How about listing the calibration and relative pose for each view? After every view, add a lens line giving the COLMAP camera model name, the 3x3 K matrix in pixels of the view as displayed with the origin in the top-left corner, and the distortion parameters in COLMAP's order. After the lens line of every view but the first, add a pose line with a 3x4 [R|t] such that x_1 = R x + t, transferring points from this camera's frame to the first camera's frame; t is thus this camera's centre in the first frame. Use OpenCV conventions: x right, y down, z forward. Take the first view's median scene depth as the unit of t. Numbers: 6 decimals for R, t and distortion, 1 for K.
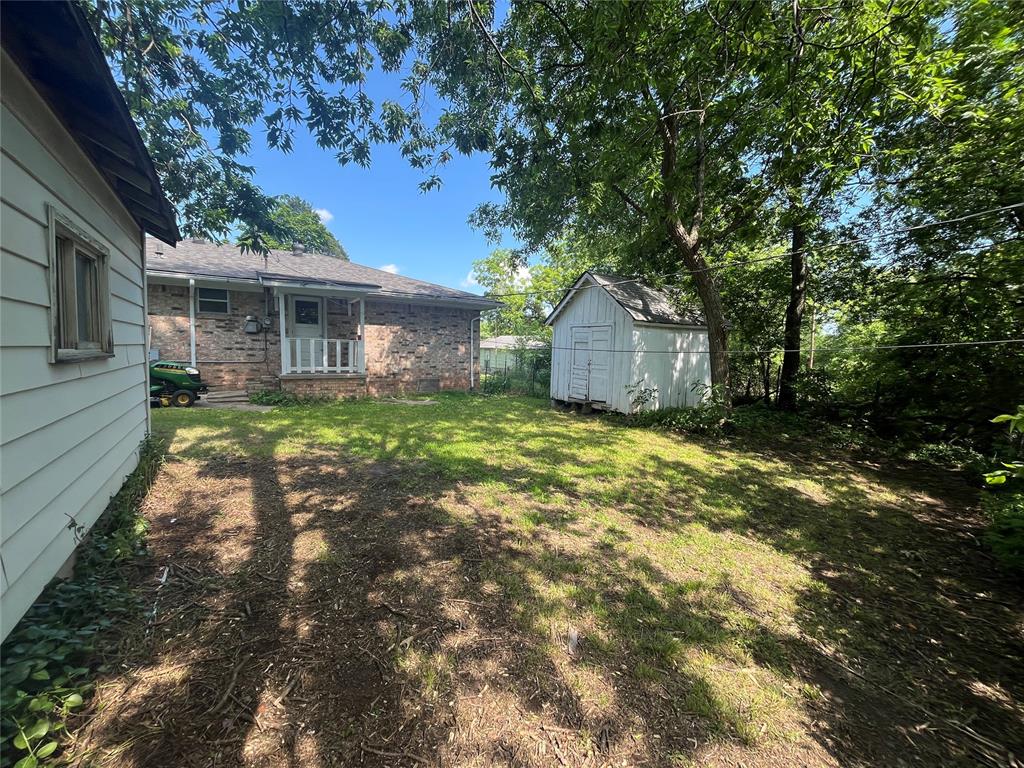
lens RADIAL K [[412.0, 0, 512.0], [0, 412.0, 384.0], [0, 0, 1]] dist [0.000177, 0.000030]
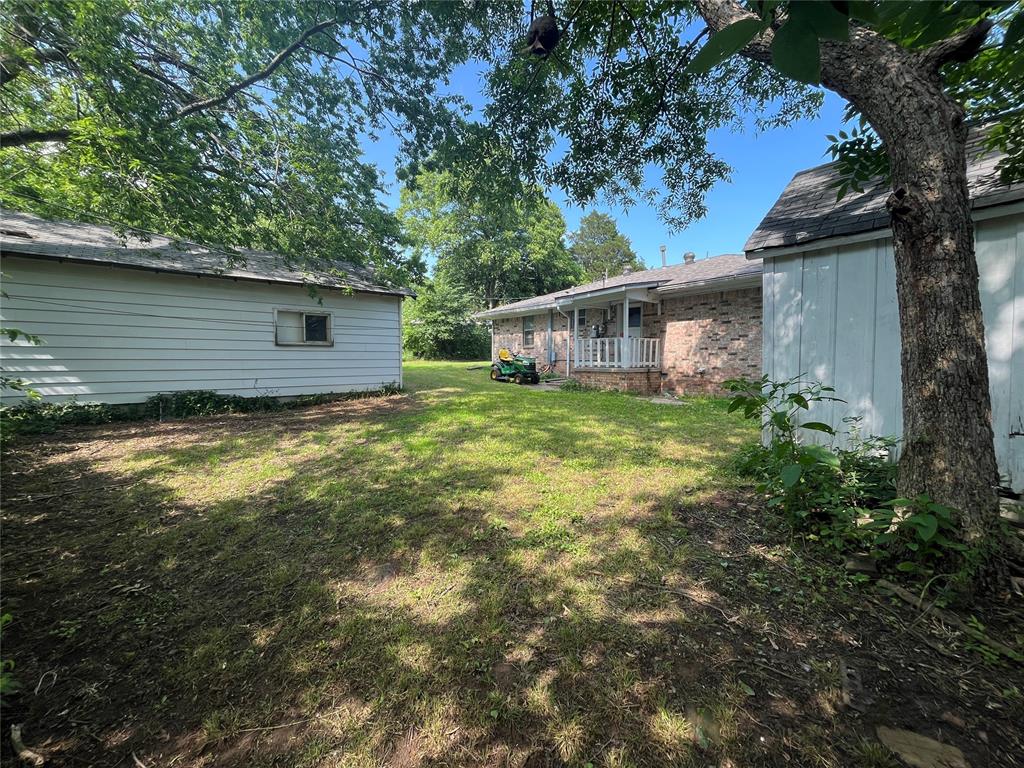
lens RADIAL K [[412.0, 0, 512.0], [0, 412.0, 384.0], [0, 0, 1]] dist [0.000177, 0.000030]
pose [[0.097435, 0.036255, -0.994581, 0.599911], [-0.082139, 0.996220, 0.028268, 0.007109], [0.991847, 0.078940, 0.100045, 0.544745]]
